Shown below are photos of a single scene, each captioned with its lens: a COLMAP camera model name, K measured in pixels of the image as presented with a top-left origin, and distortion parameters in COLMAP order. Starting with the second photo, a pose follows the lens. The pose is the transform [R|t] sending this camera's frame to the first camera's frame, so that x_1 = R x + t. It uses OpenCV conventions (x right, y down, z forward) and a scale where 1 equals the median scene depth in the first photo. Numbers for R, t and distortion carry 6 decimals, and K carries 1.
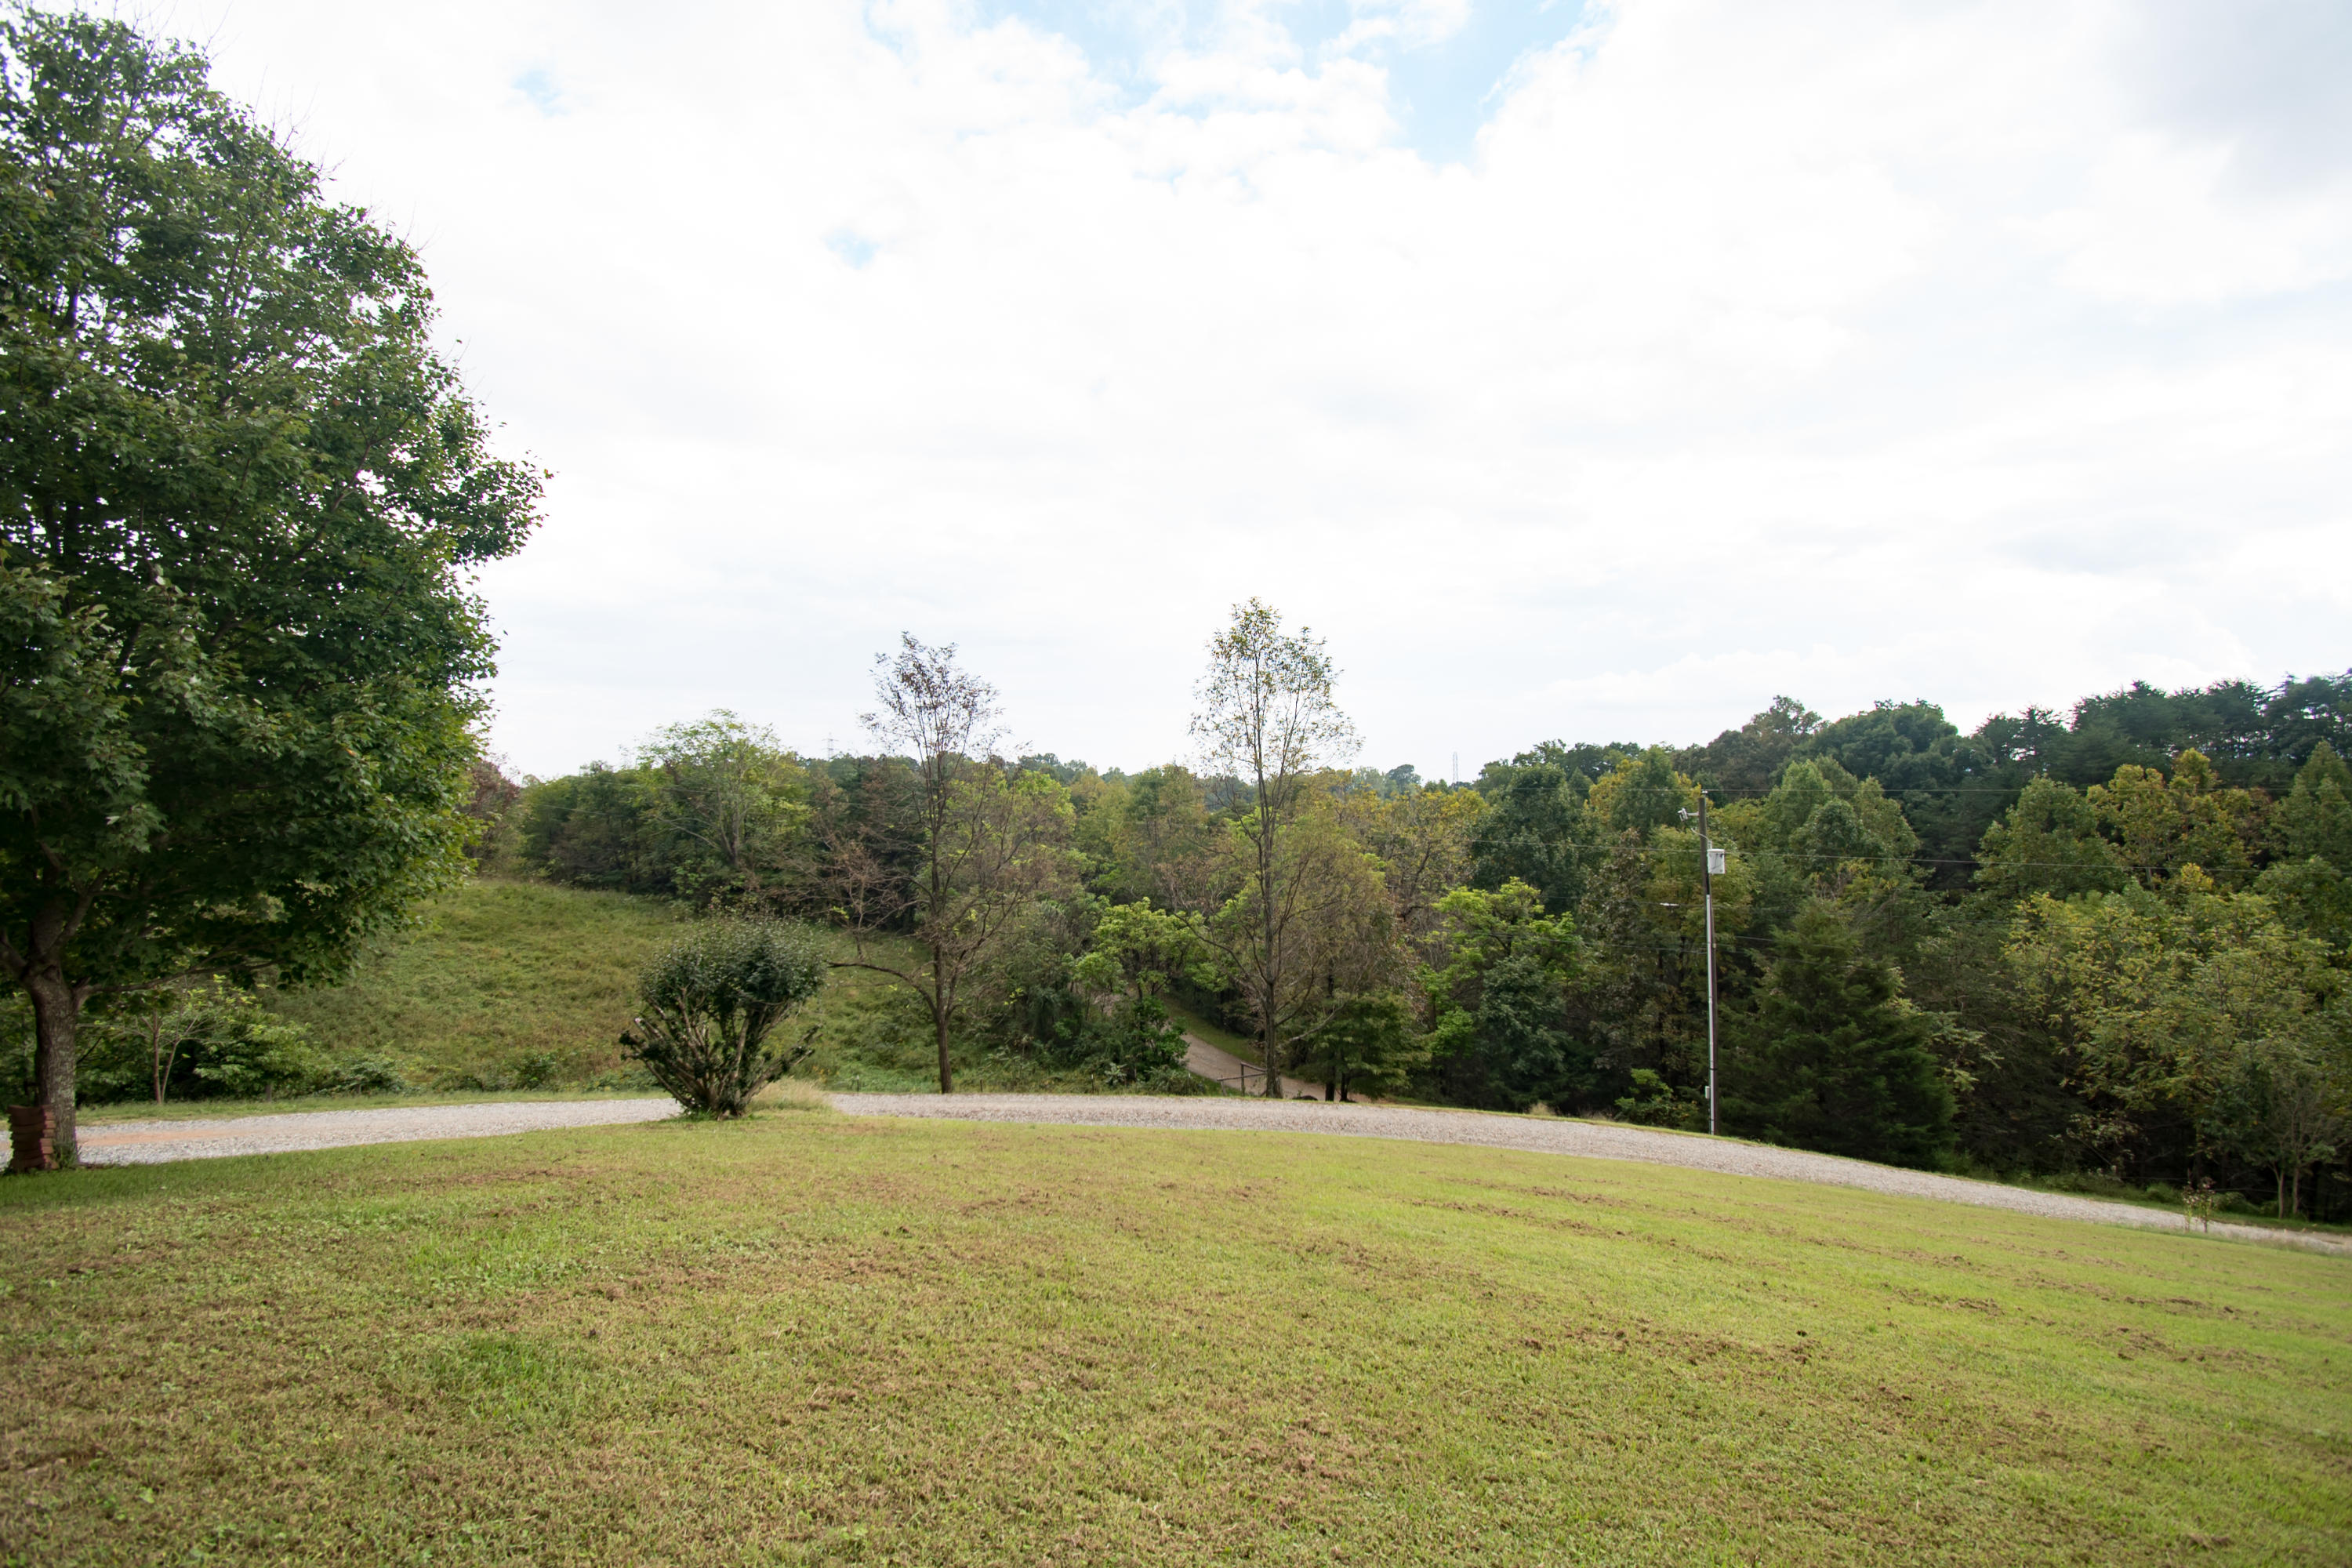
lens RADIAL K [[1043.9, 0, 1165.4], [0, 1043.9, 750.4], [0, 0, 1]] dist [0.012905, -0.019093]
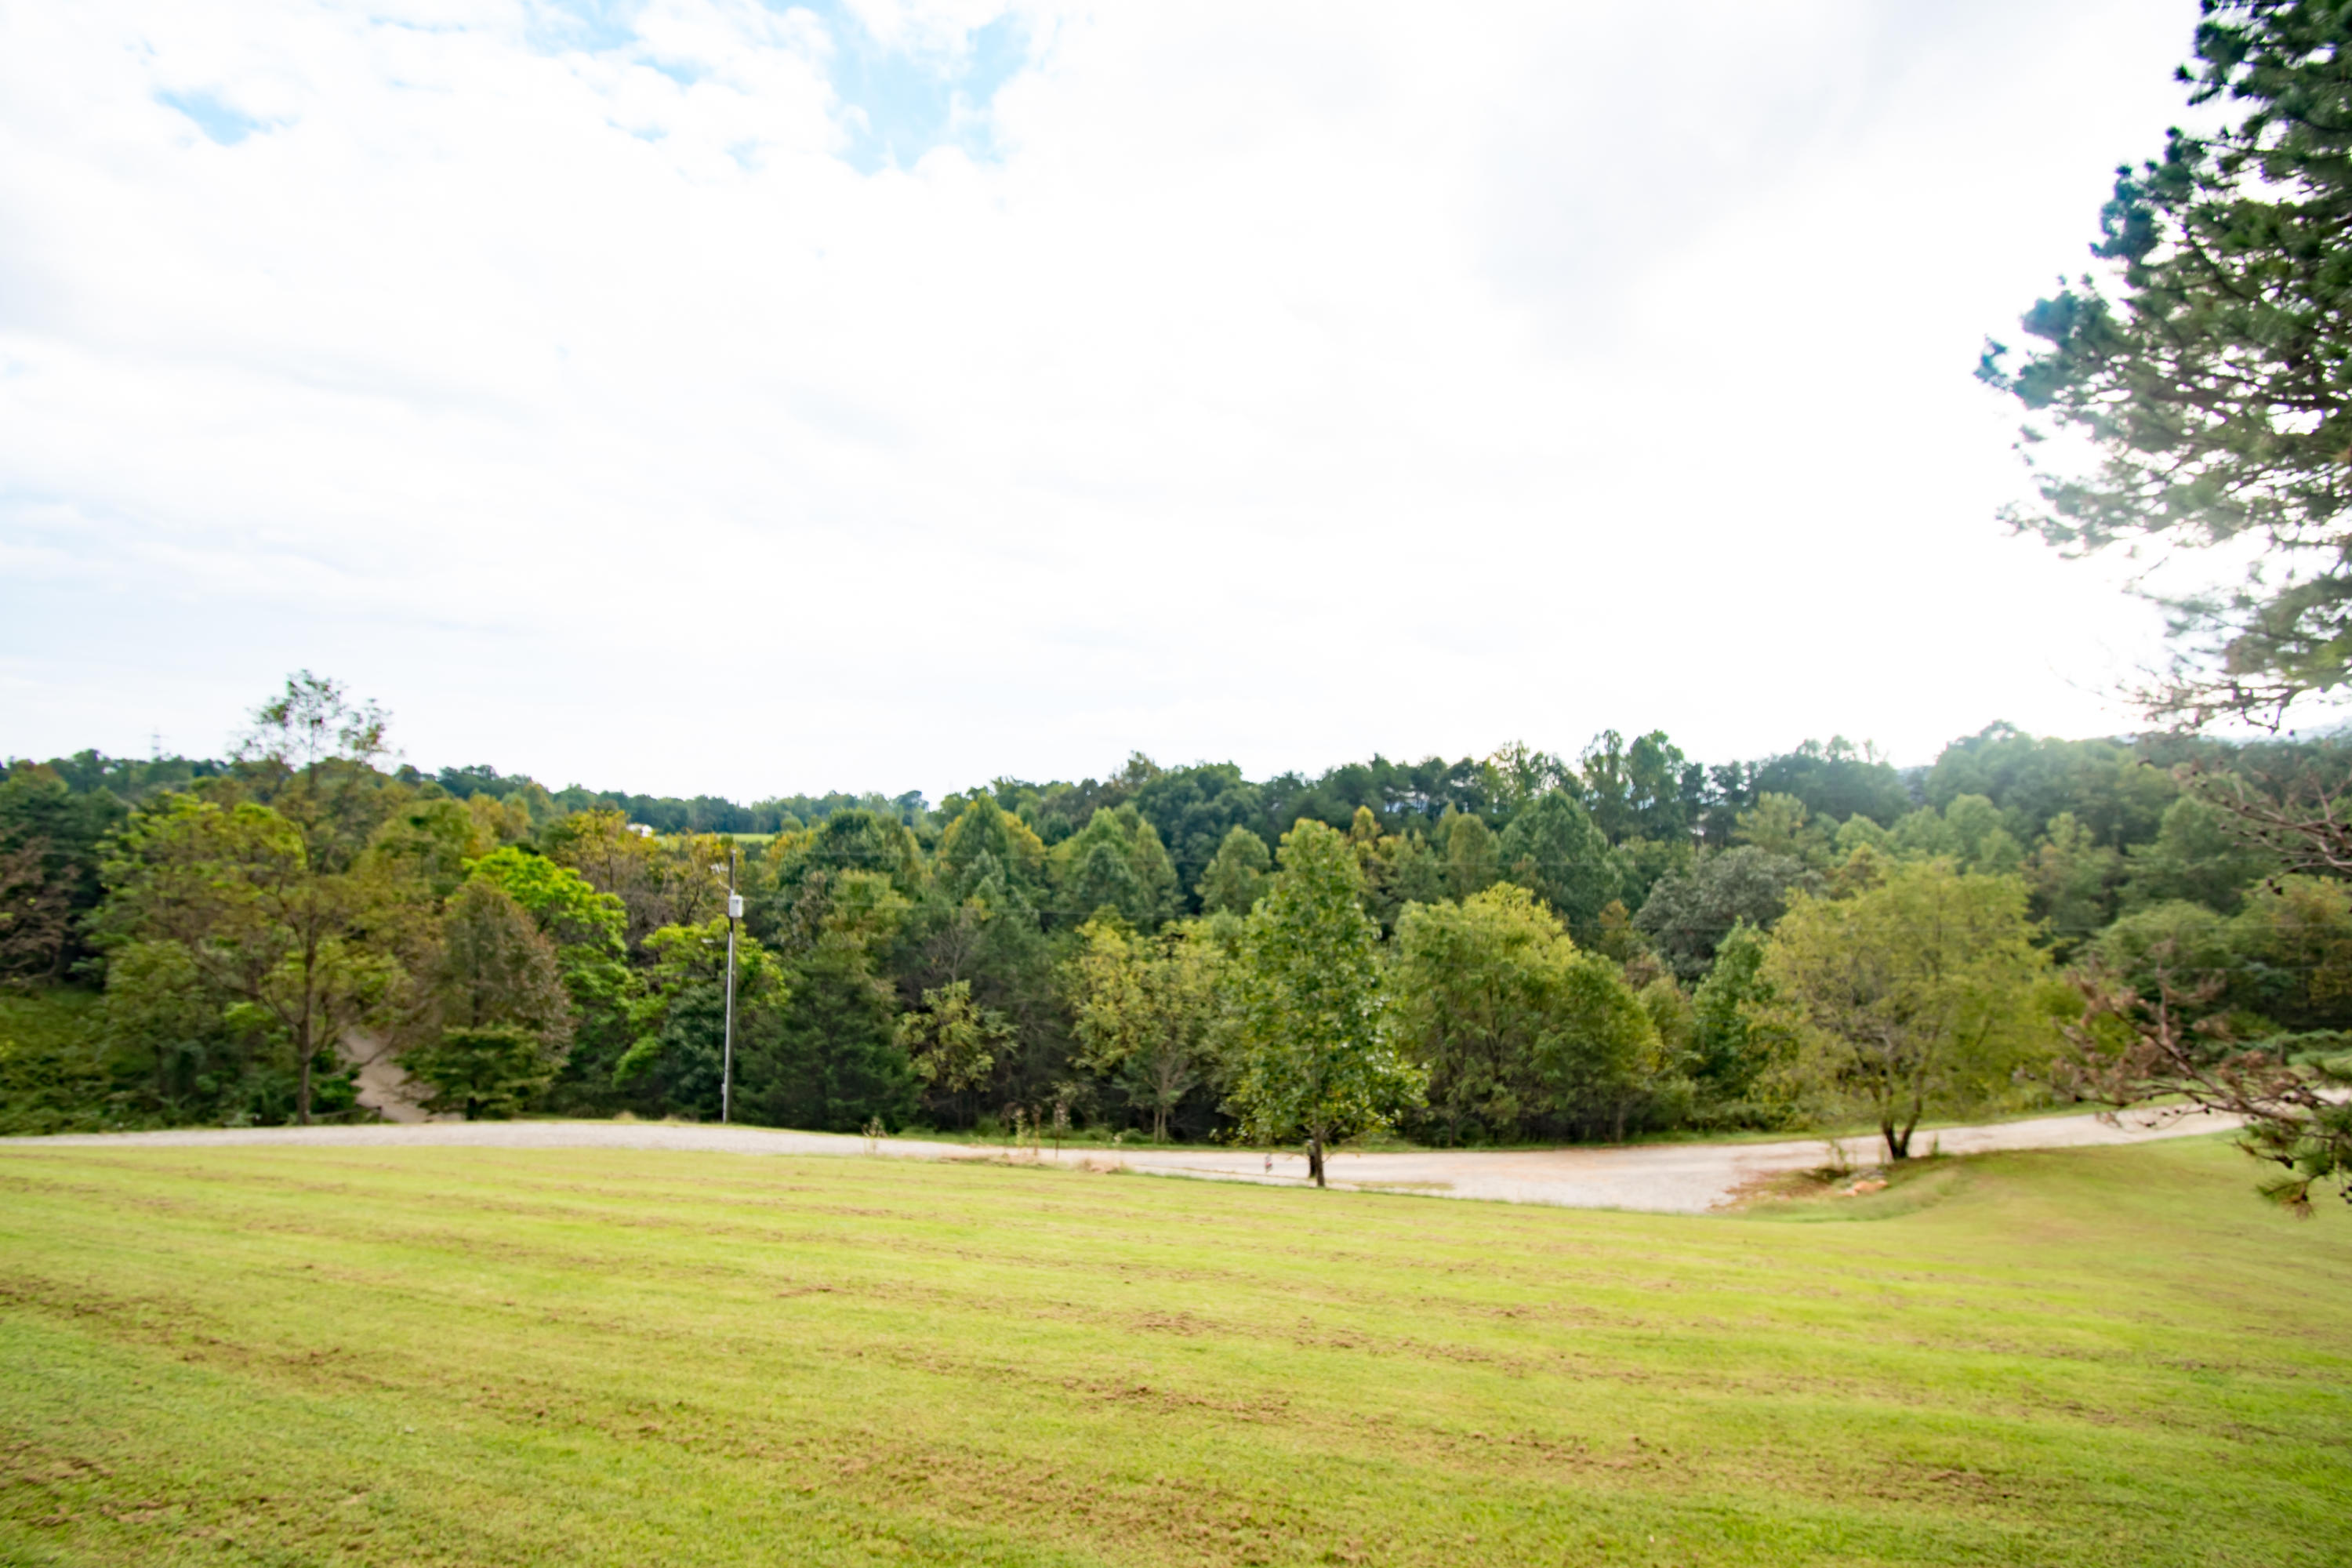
lens RADIAL K [[1043.9, 0, 1176.2], [0, 1043.9, 796.8], [0, 0, 1]] dist [0.012905, -0.019093]
pose [[0.900923, 0.029096, 0.433003, 0.190448], [-0.038627, 0.999166, 0.013228, -0.026150], [-0.432257, -0.028643, 0.901295, -0.149595]]
